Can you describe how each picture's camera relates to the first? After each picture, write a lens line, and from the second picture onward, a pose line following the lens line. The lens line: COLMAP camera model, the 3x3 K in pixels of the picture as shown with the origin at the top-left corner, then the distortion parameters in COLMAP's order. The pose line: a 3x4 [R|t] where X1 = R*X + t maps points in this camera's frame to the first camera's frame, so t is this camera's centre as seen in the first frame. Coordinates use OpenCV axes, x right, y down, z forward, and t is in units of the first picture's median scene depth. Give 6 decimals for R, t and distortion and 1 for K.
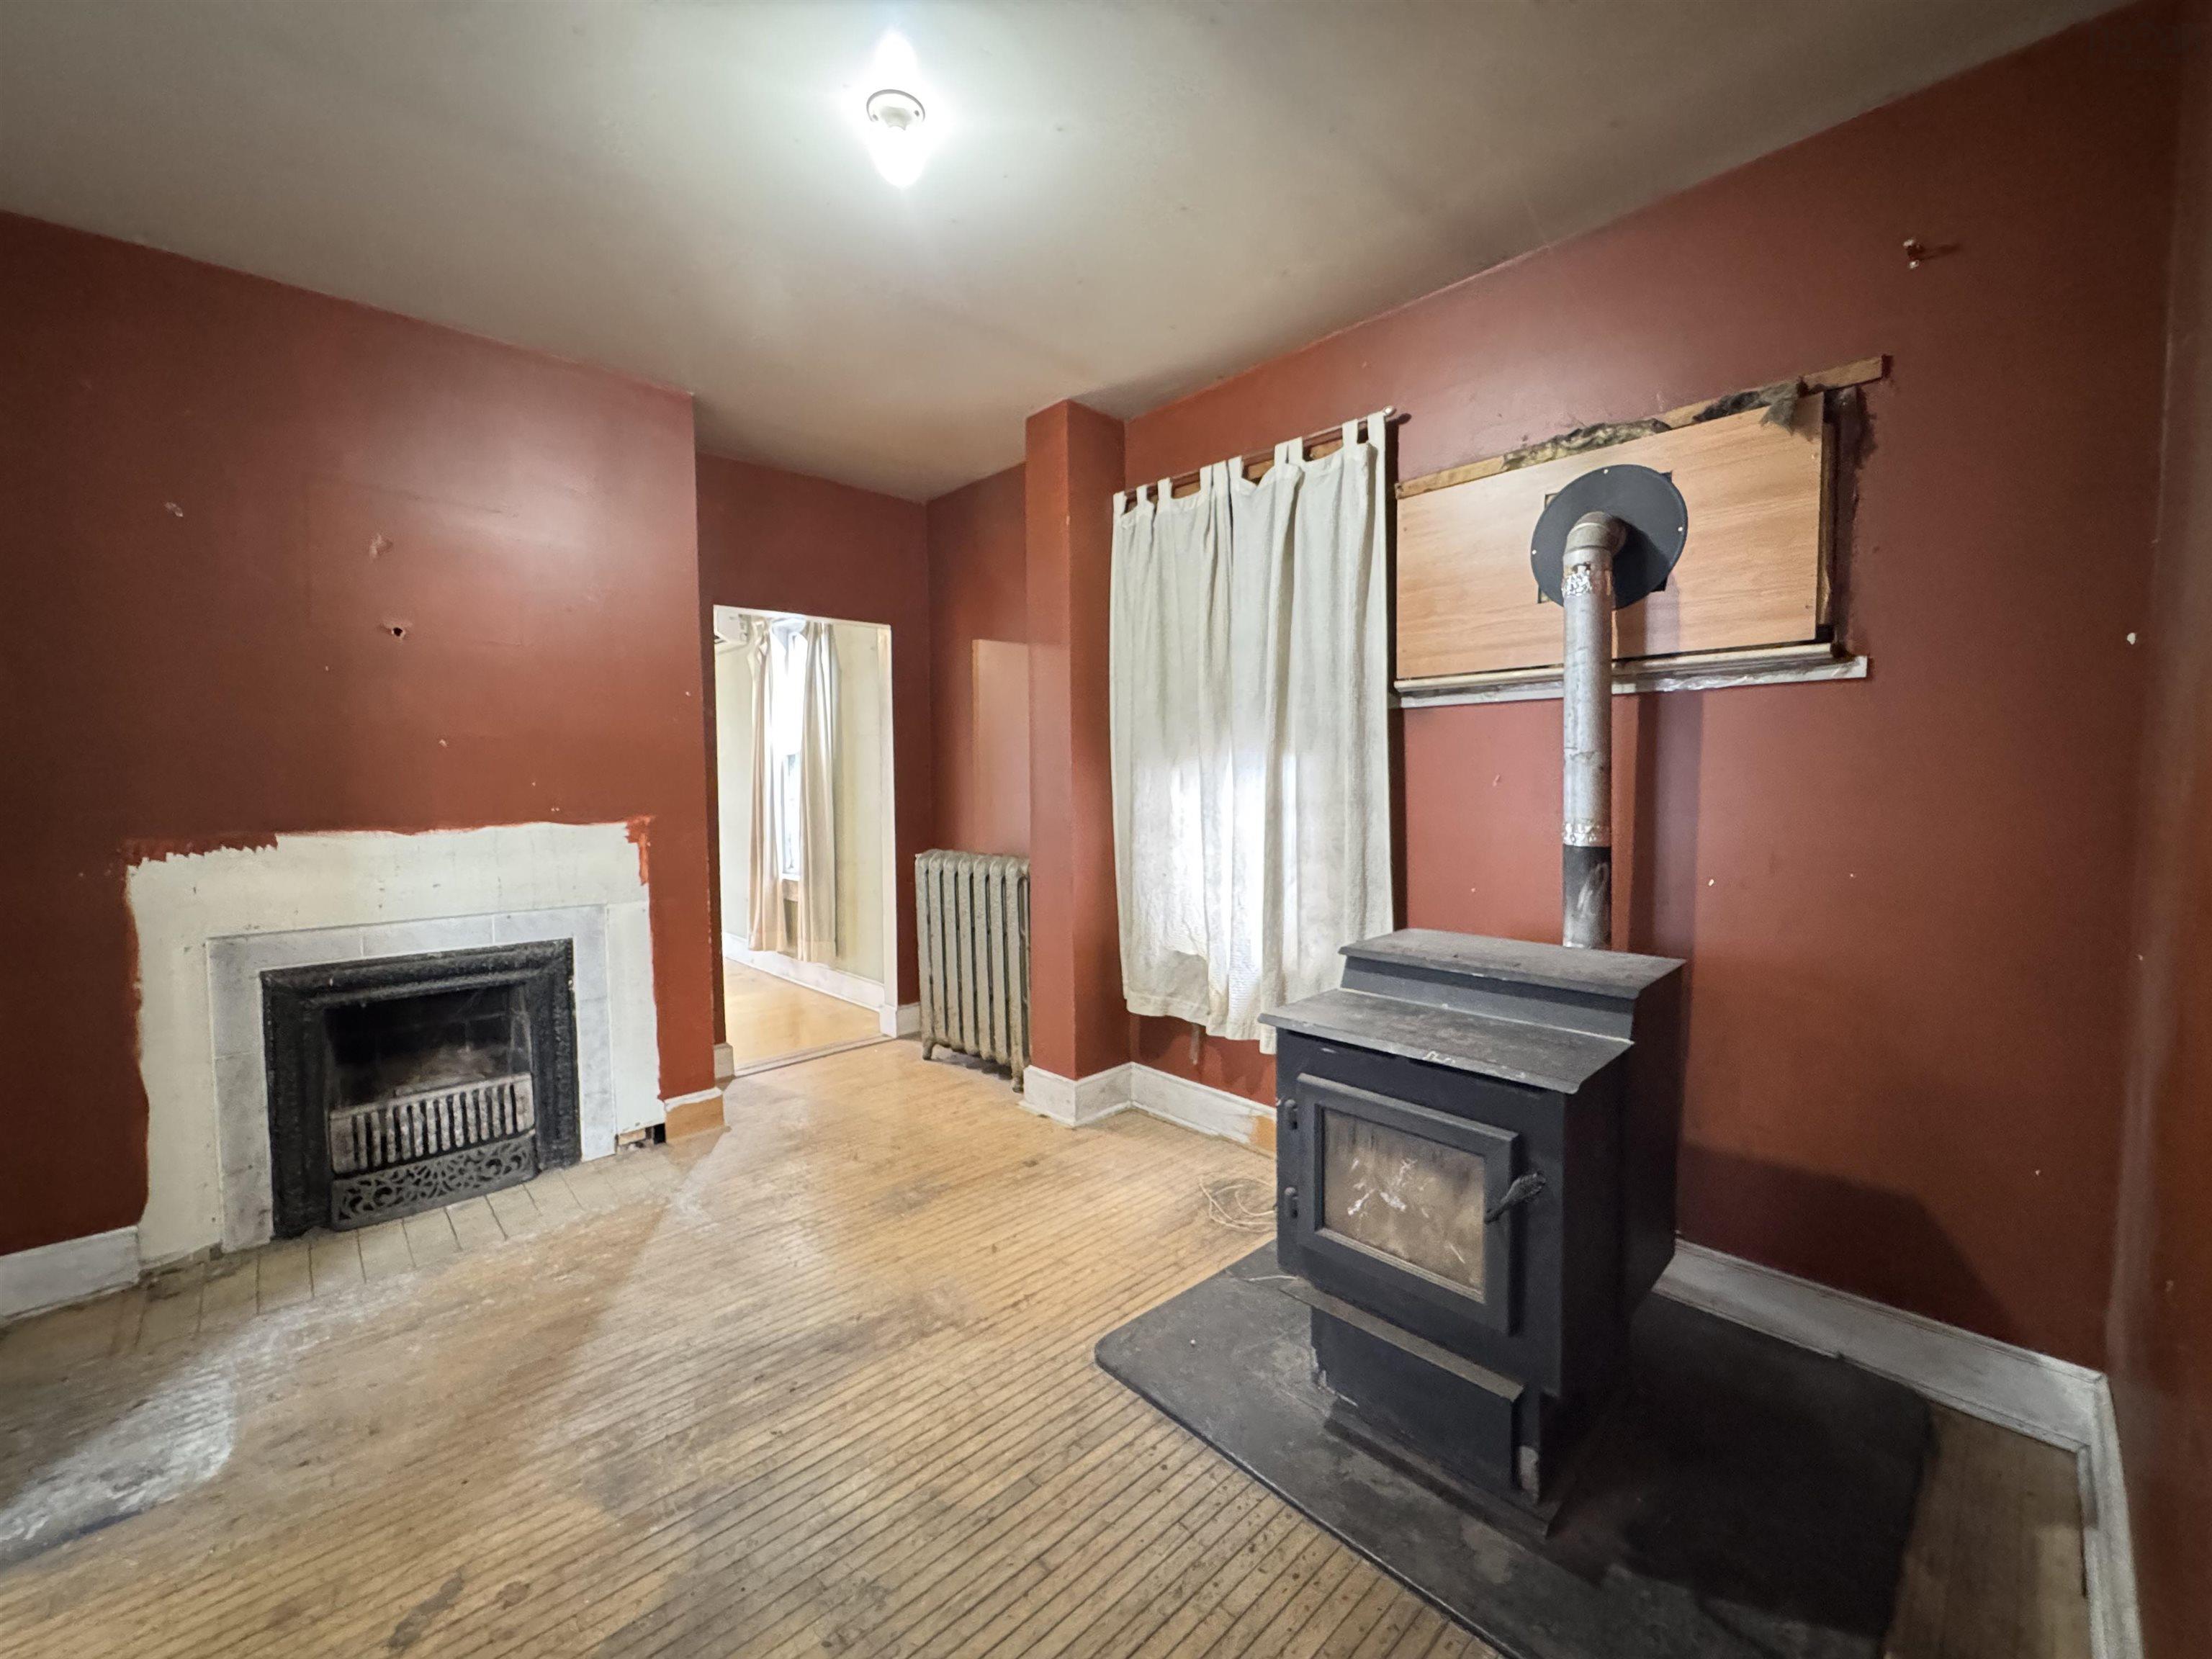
lens RADIAL K [[887.1, 0, 1097.6], [0, 887.1, 830.4], [0, 0, 1]] dist [-0.005926, 0.001234]
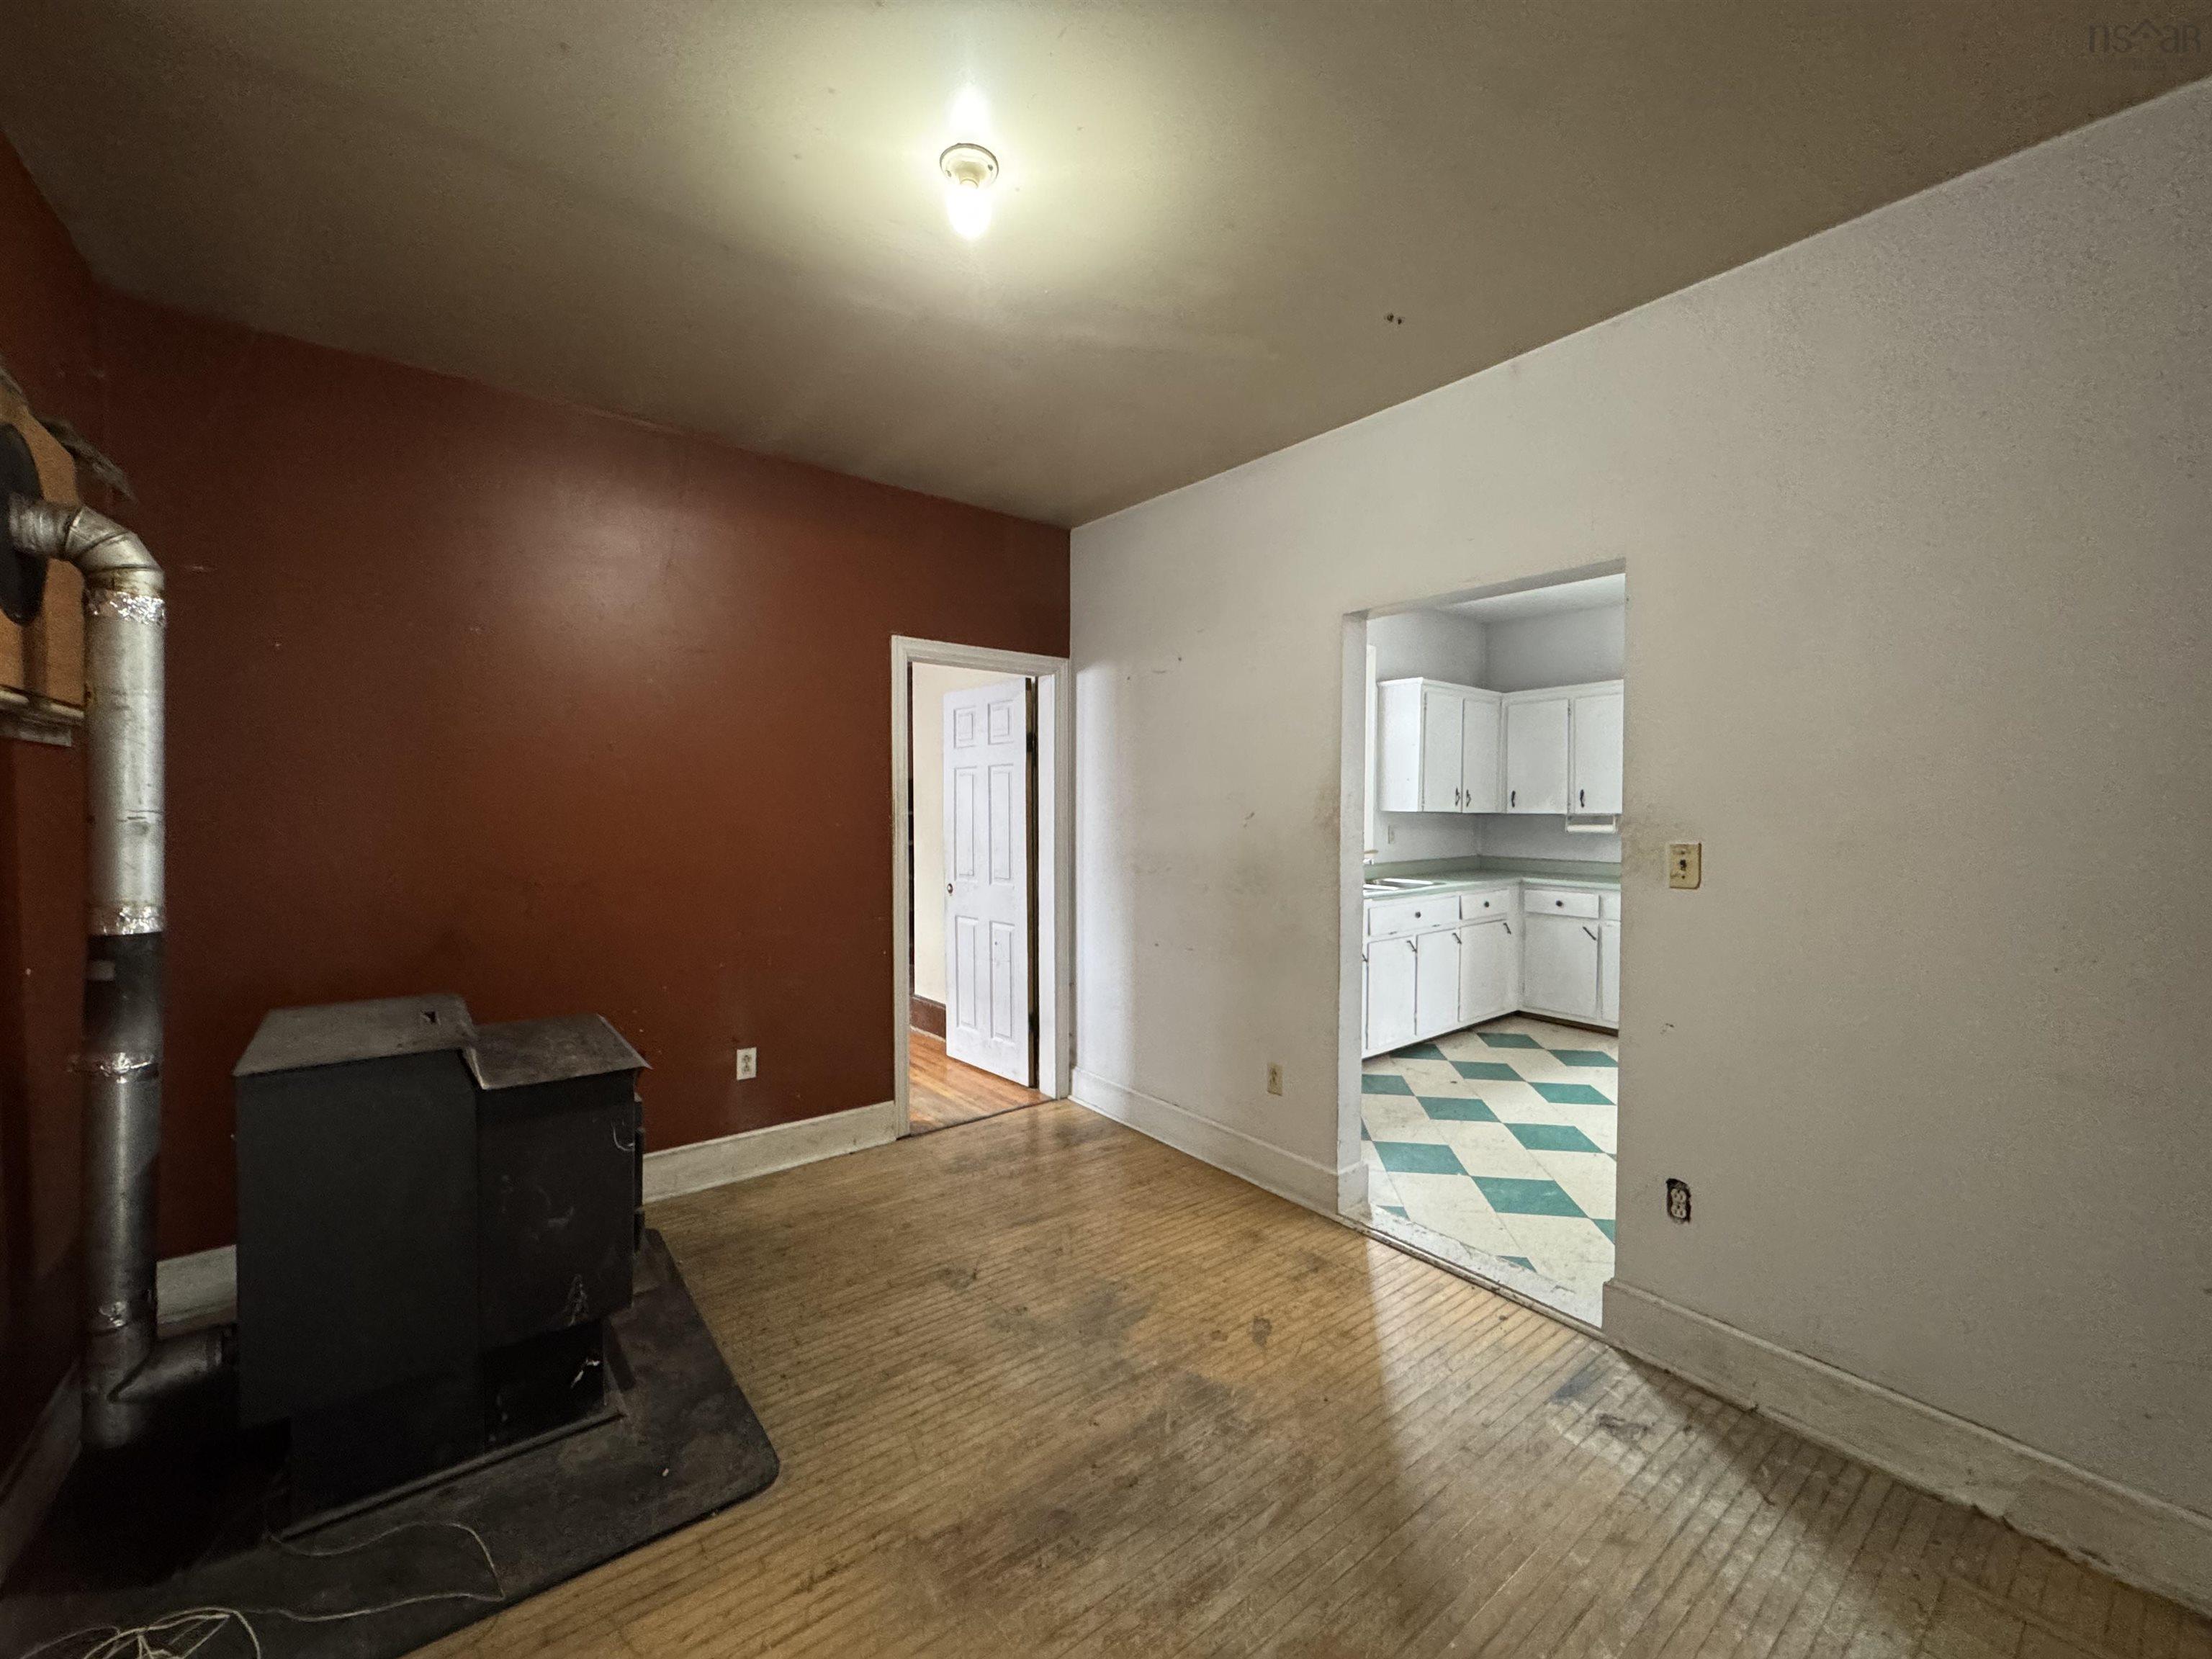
lens RADIAL K [[887.1, 0, 1098.3], [0, 887.1, 822.4], [0, 0, 1]] dist [-0.005926, 0.001234]
pose [[-0.995847, -0.001311, 0.091037, -0.460012], [0.005788, 0.996962, 0.077671, -0.166395], [-0.090862, 0.077875, -0.992814, 2.015519]]
